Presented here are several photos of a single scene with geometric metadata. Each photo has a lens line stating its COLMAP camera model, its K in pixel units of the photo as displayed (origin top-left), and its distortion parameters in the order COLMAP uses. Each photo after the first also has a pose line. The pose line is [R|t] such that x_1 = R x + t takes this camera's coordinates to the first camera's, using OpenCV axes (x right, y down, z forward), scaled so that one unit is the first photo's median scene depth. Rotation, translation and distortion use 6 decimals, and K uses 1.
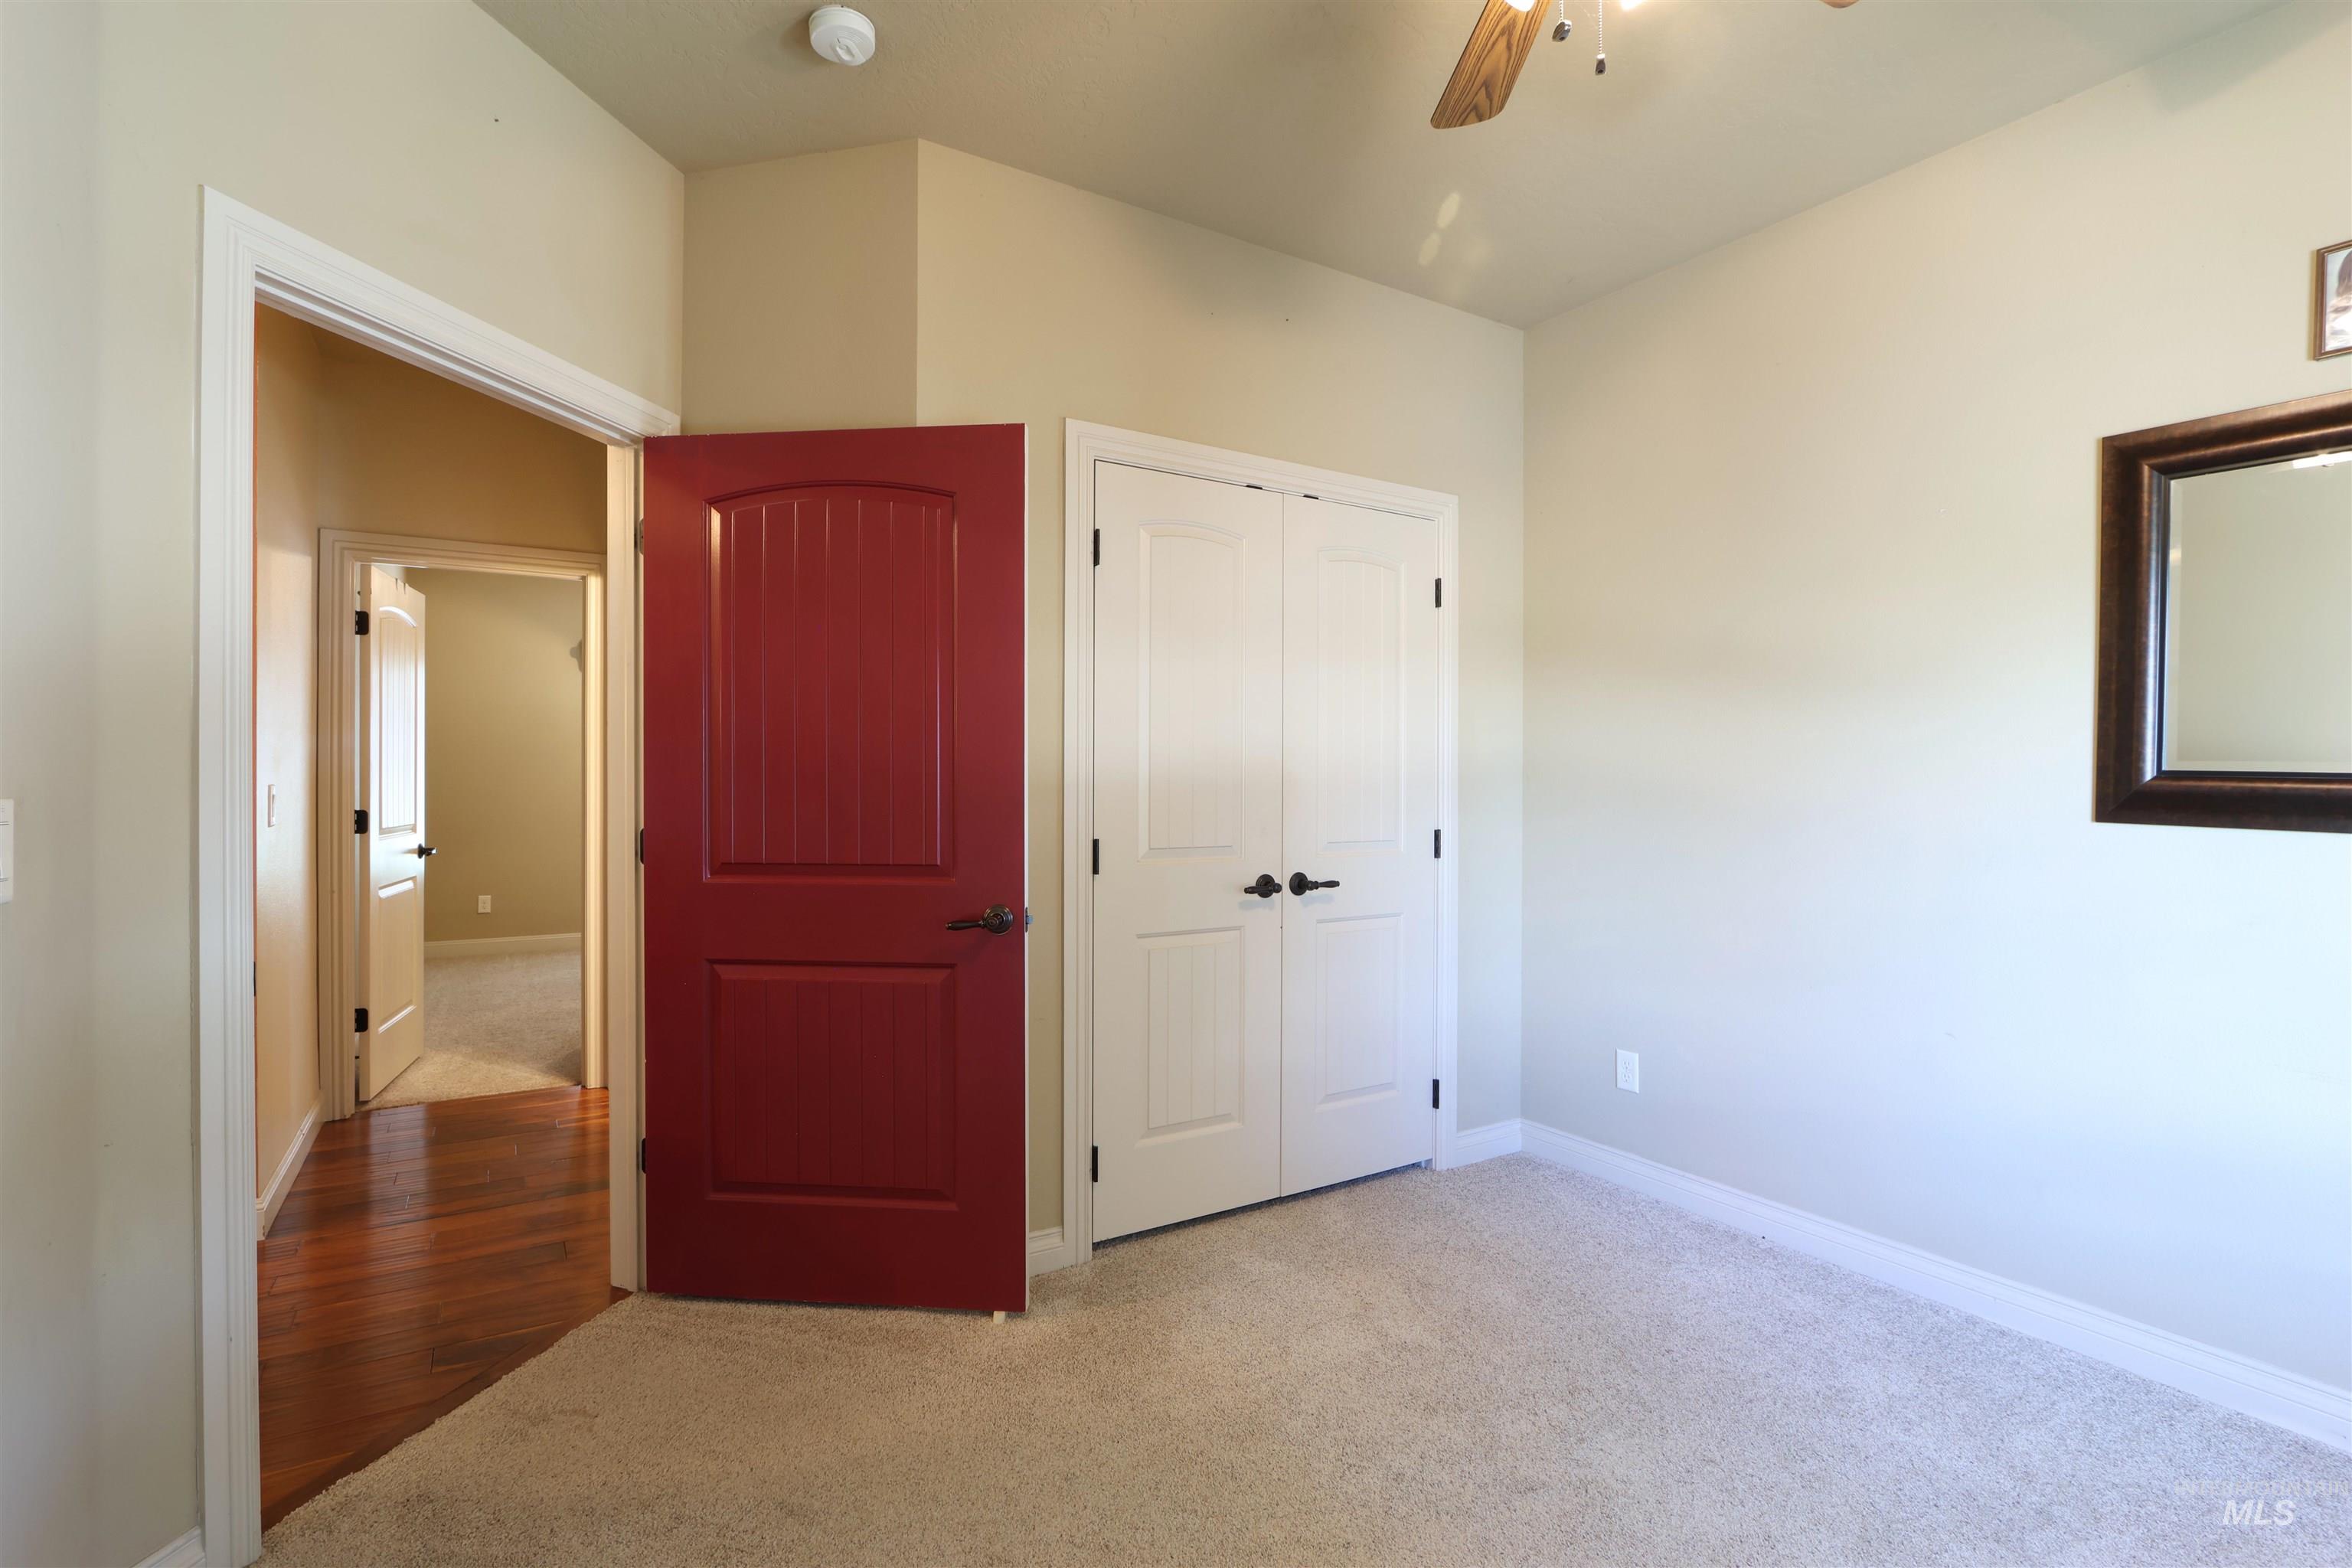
lens RADIAL K [[1089.2, 0, 1174.0], [0, 1089.2, 768.0], [0, 0, 1]] dist [-0.011874, 0.000565]
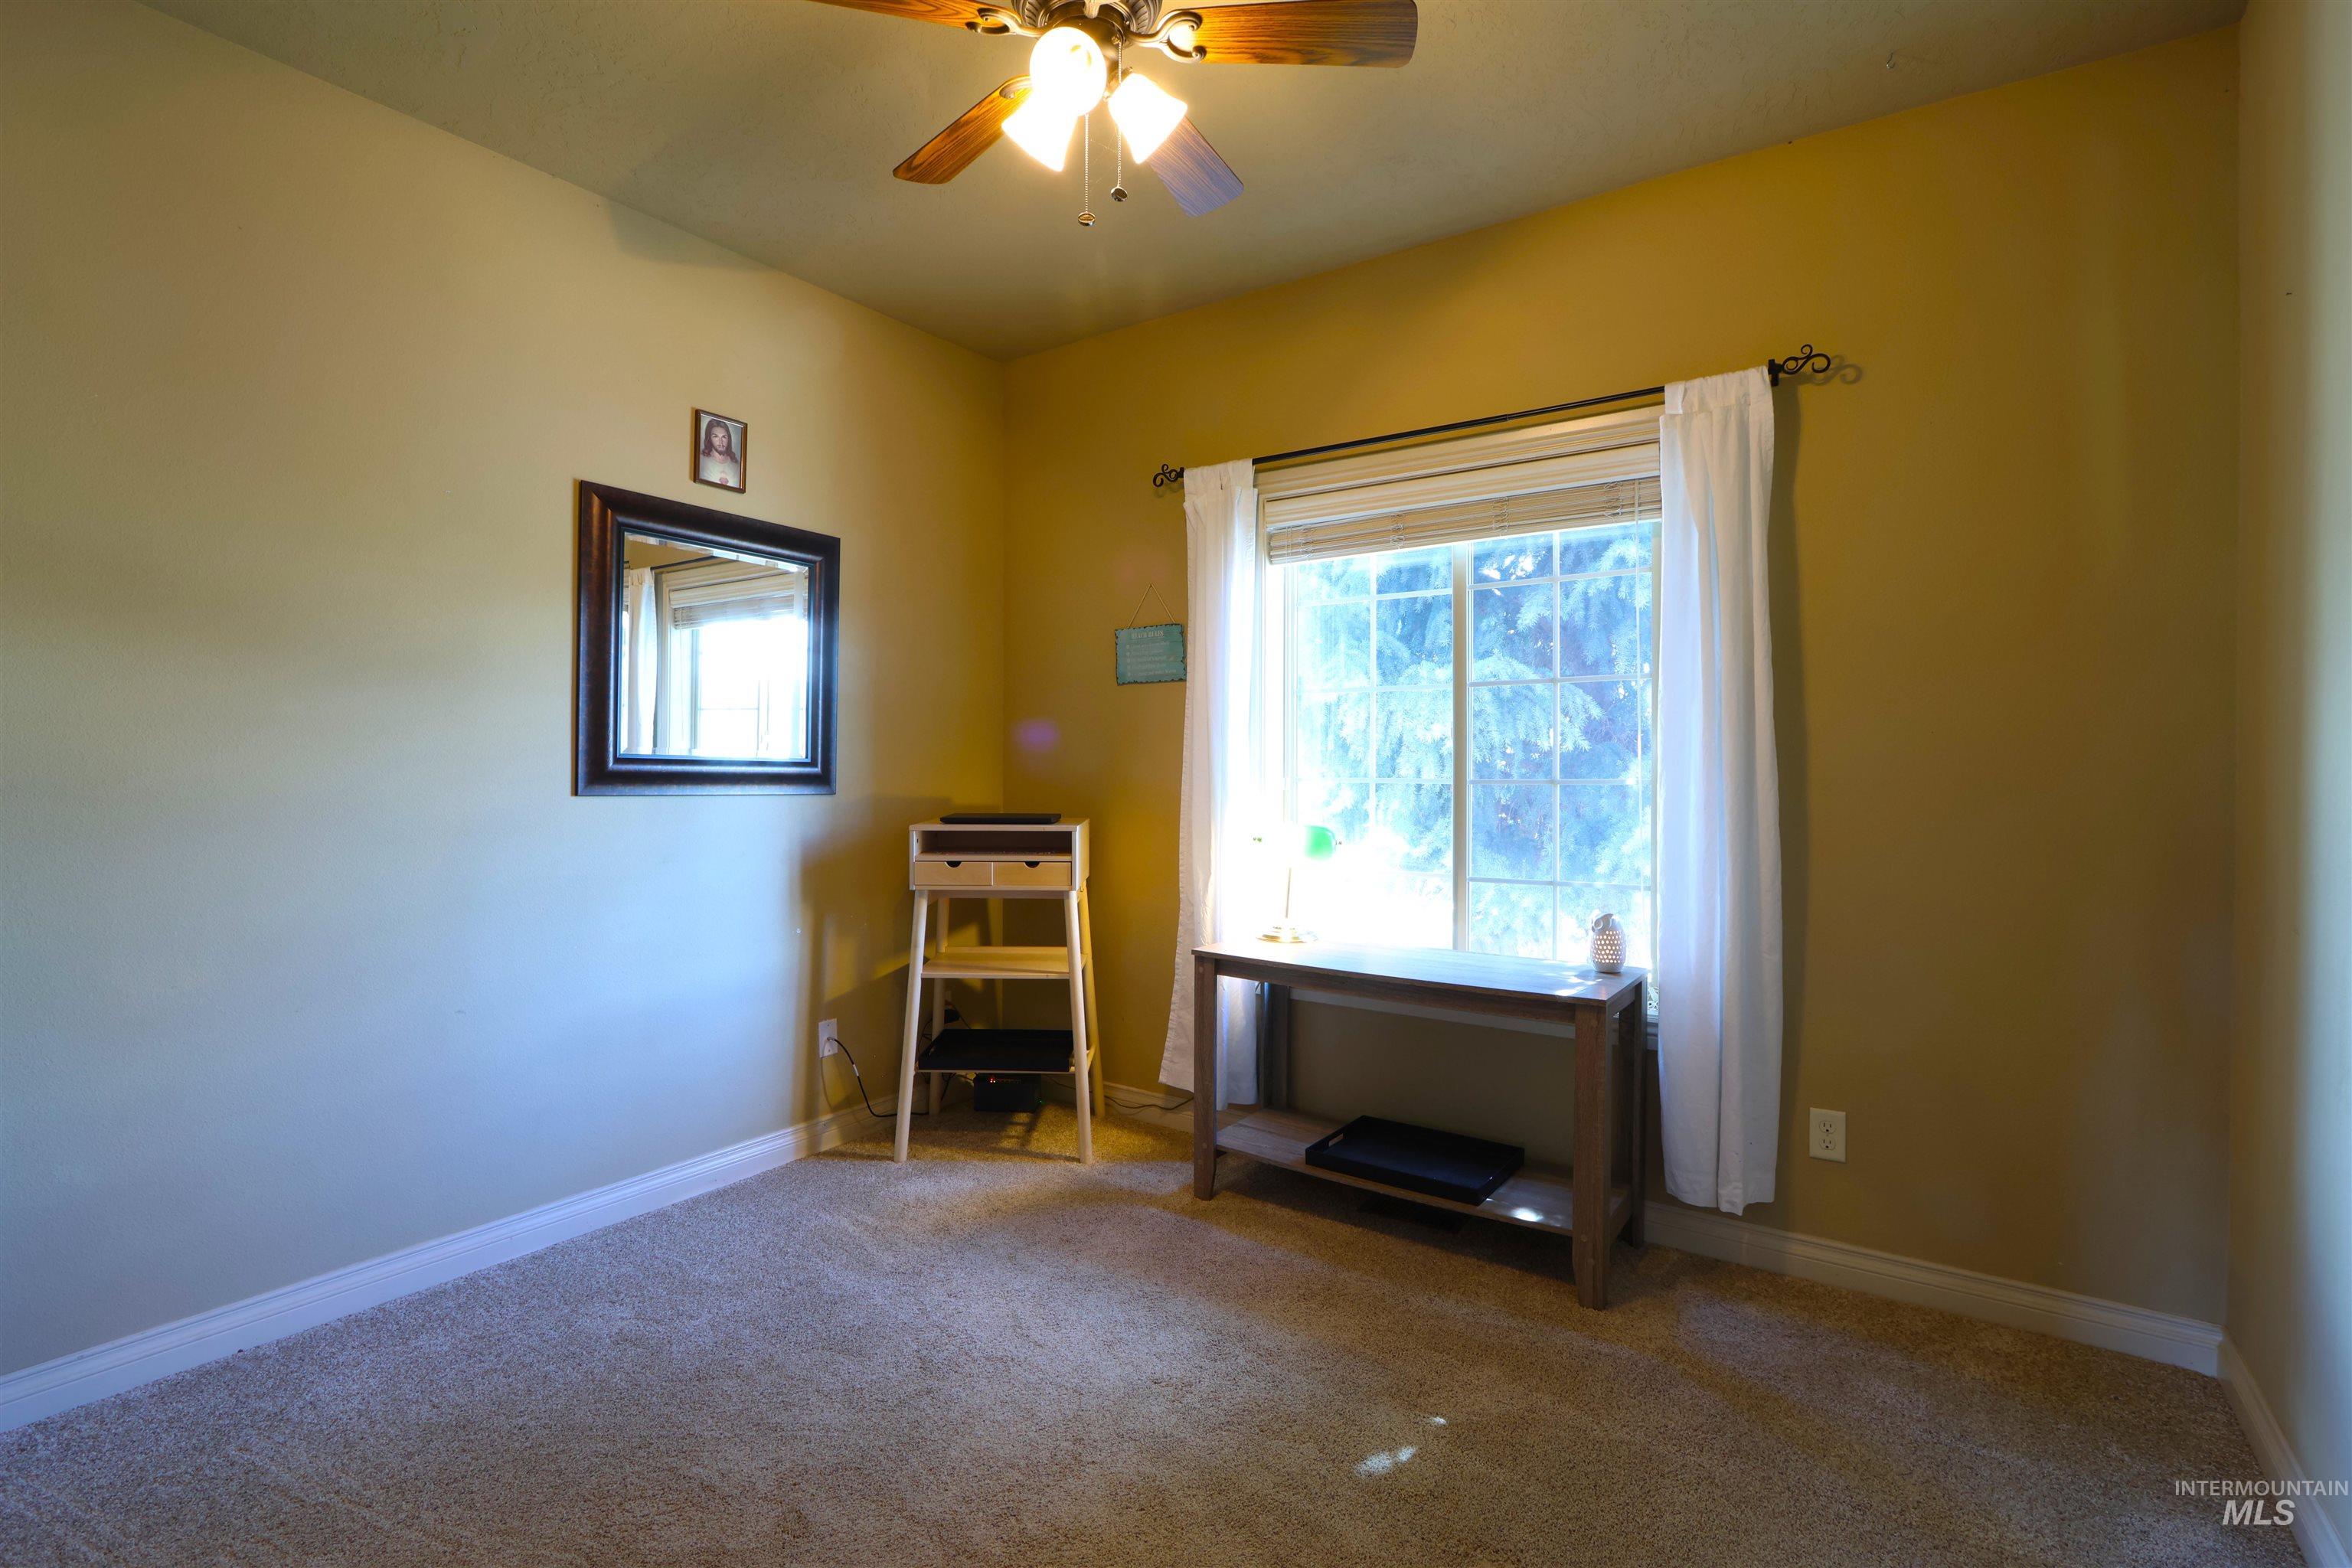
lens RADIAL K [[1089.2, 0, 1174.0], [0, 1089.2, 768.0], [0, 0, 1]] dist [-0.011874, 0.000565]
pose [[-0.399189, -0.008867, 0.916826, -0.539027], [-0.010391, 0.999933, 0.005146, 0.005392], [-0.916810, -0.007472, -0.399254, 0.884681]]
